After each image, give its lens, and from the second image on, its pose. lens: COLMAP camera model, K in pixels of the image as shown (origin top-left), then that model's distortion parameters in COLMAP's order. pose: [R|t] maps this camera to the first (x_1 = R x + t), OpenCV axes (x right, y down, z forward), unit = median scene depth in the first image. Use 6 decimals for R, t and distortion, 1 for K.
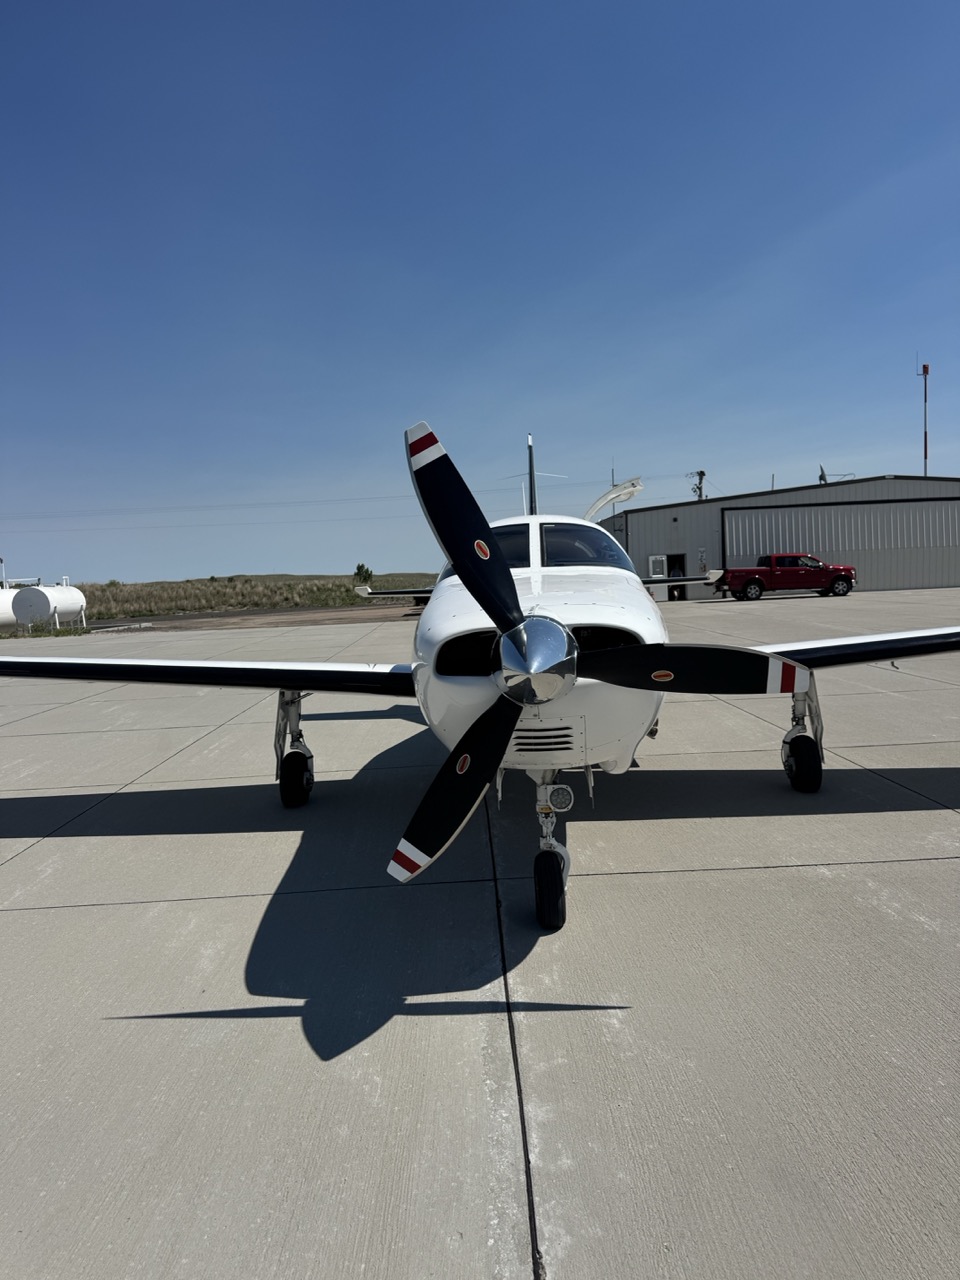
lens RADIAL K [[898.9, 0, 488.8], [0, 898.9, 645.8], [0, 0, 1]] dist [0.139791, -0.244814]
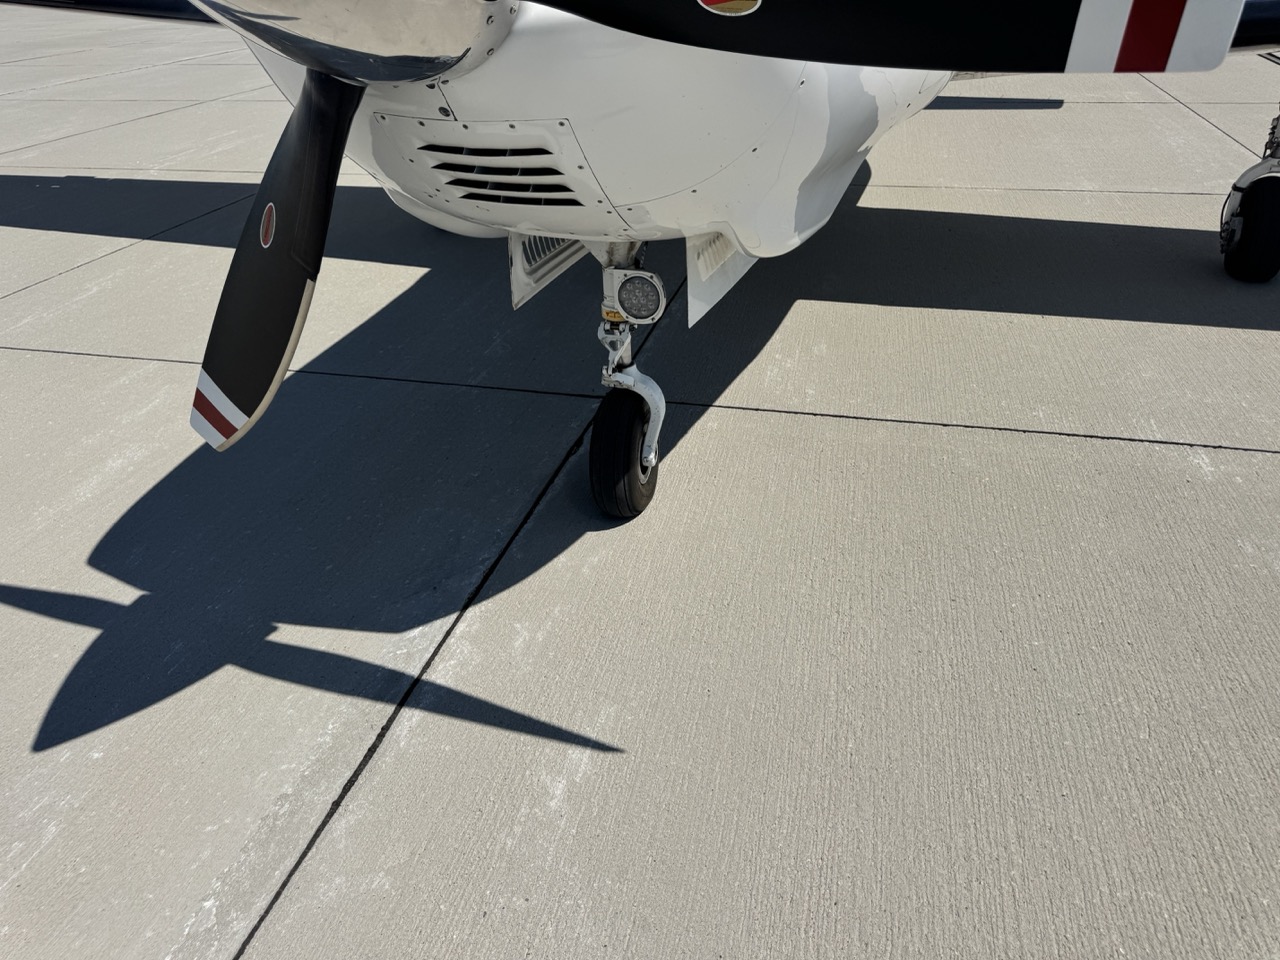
lens RADIAL K [[889.5, 0, 640.0], [0, 889.5, 480.0], [0, 0, 1]] dist [0.076555, -0.068330]
pose [[0.957554, 0.156955, -0.241777, 0.137710], [-0.029763, 0.888111, 0.458664, 0.020417], [0.286714, -0.431999, 0.855086, 0.341580]]
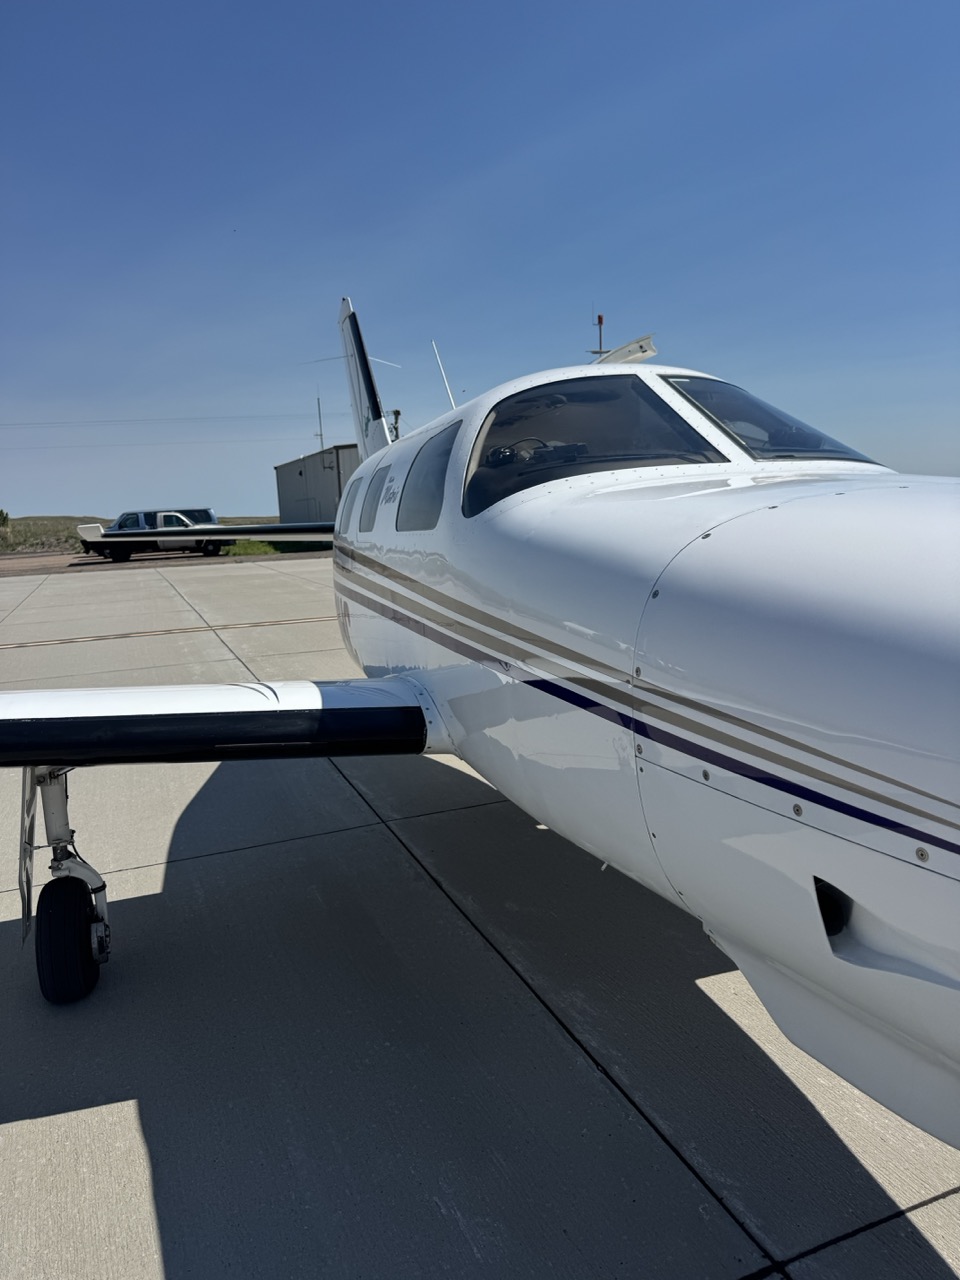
lens RADIAL K [[898.9, 0, 488.8], [0, 898.9, 645.8], [0, 0, 1]] dist [0.139791, -0.244814]
pose [[0.937993, -0.048643, 0.343225, -0.172522], [0.028007, 0.997503, 0.064829, -0.025977], [-0.345522, -0.051197, 0.937013, 0.520569]]
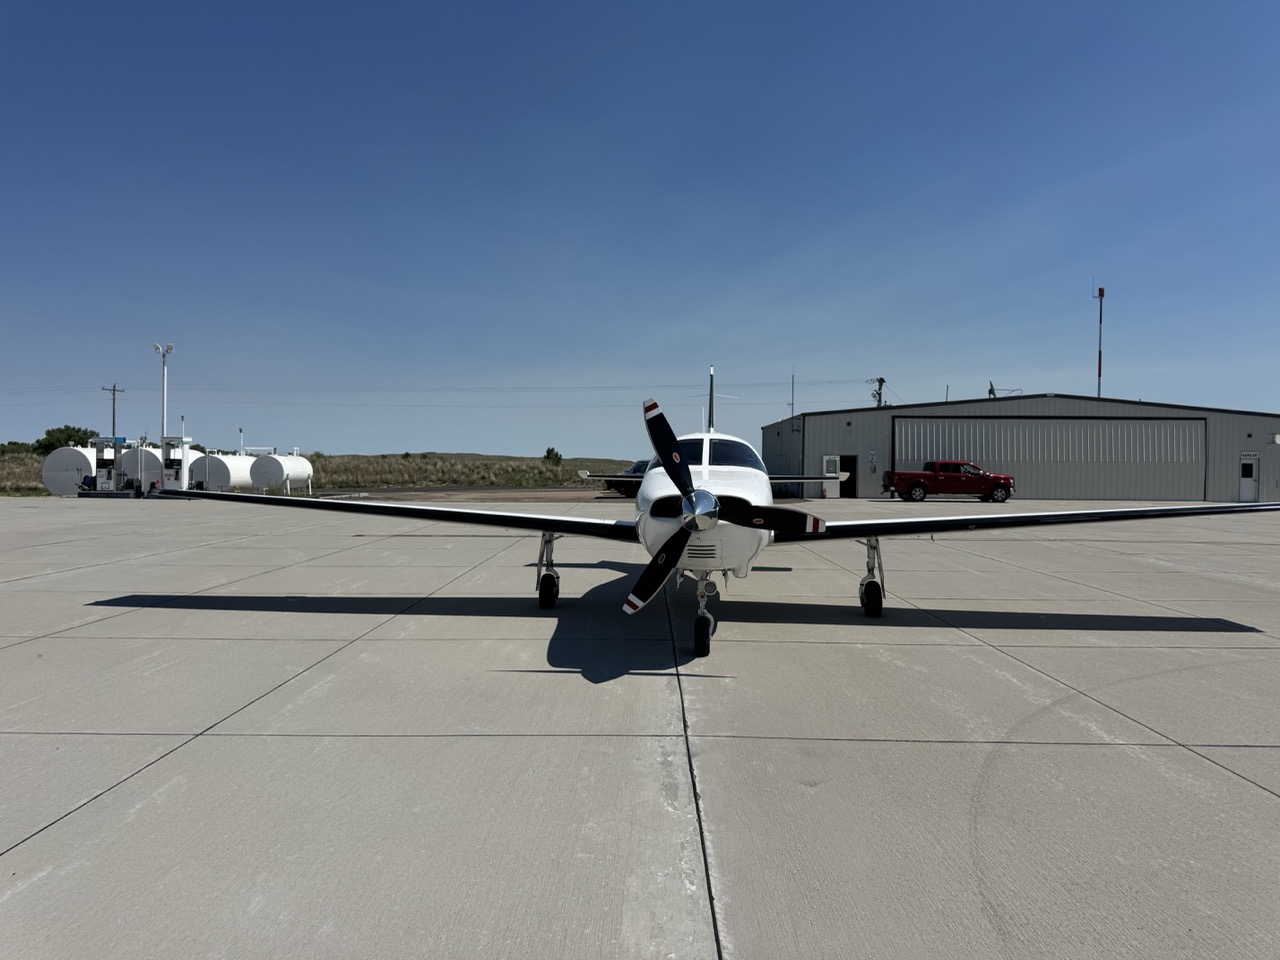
lens RADIAL K [[898.9, 0, 634.9], [0, 898.9, 475.5], [0, 0, 1]] dist [0.139791, -0.244814]
pose [[0.997669, 0.052702, -0.043339, -0.005584], [-0.055409, 0.996420, -0.063847, 0.040303], [0.039819, 0.066100, 0.997018, -0.586175]]
